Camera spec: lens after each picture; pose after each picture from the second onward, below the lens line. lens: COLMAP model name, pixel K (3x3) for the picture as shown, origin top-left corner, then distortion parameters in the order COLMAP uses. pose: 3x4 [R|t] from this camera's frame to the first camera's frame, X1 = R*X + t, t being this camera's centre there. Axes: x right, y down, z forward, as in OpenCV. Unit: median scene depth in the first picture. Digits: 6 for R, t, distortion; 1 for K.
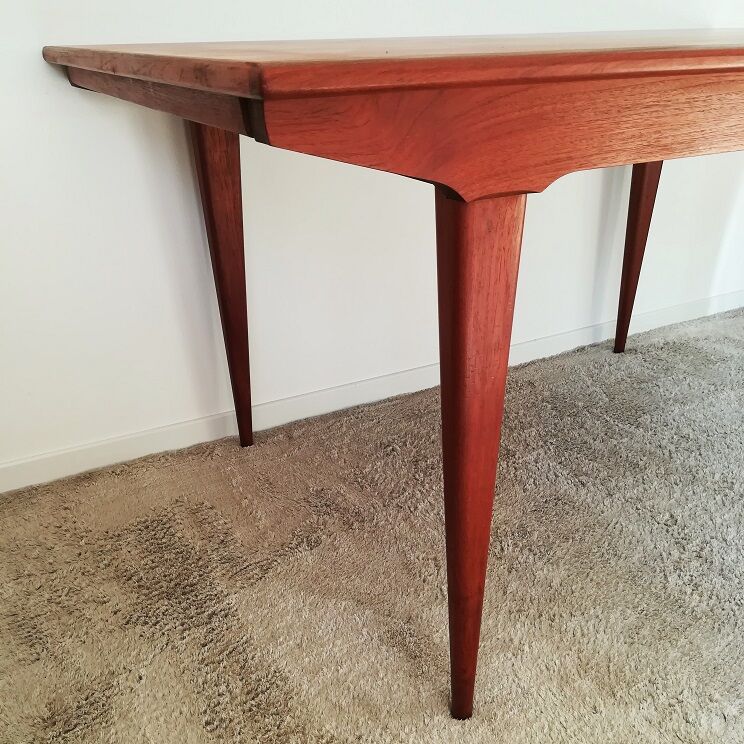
lens RADIAL K [[659.8, 0, 313.1], [0, 659.8, 297.2], [0, 0, 1]] dist [0.040027, -0.030303]
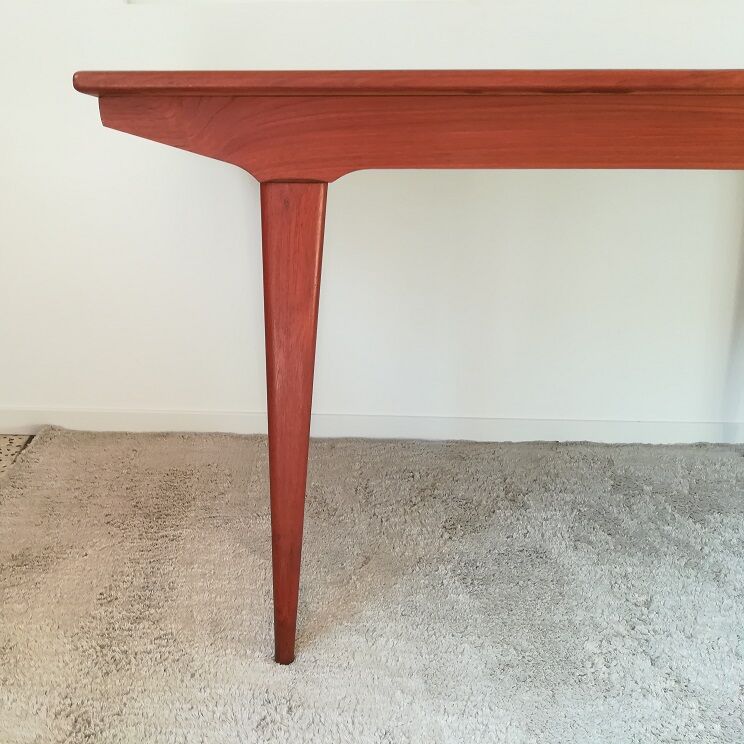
lens RADIAL K [[625.9, 0, 306.1], [0, 625.9, 270.4], [0, 0, 1]] dist [0.029465, -0.016683]
pose [[0.903692, 0.104141, -0.415327, 0.495800], [-0.172477, 0.976334, -0.130474, 0.101916], [0.391910, 0.189542, 0.900267, -0.031633]]
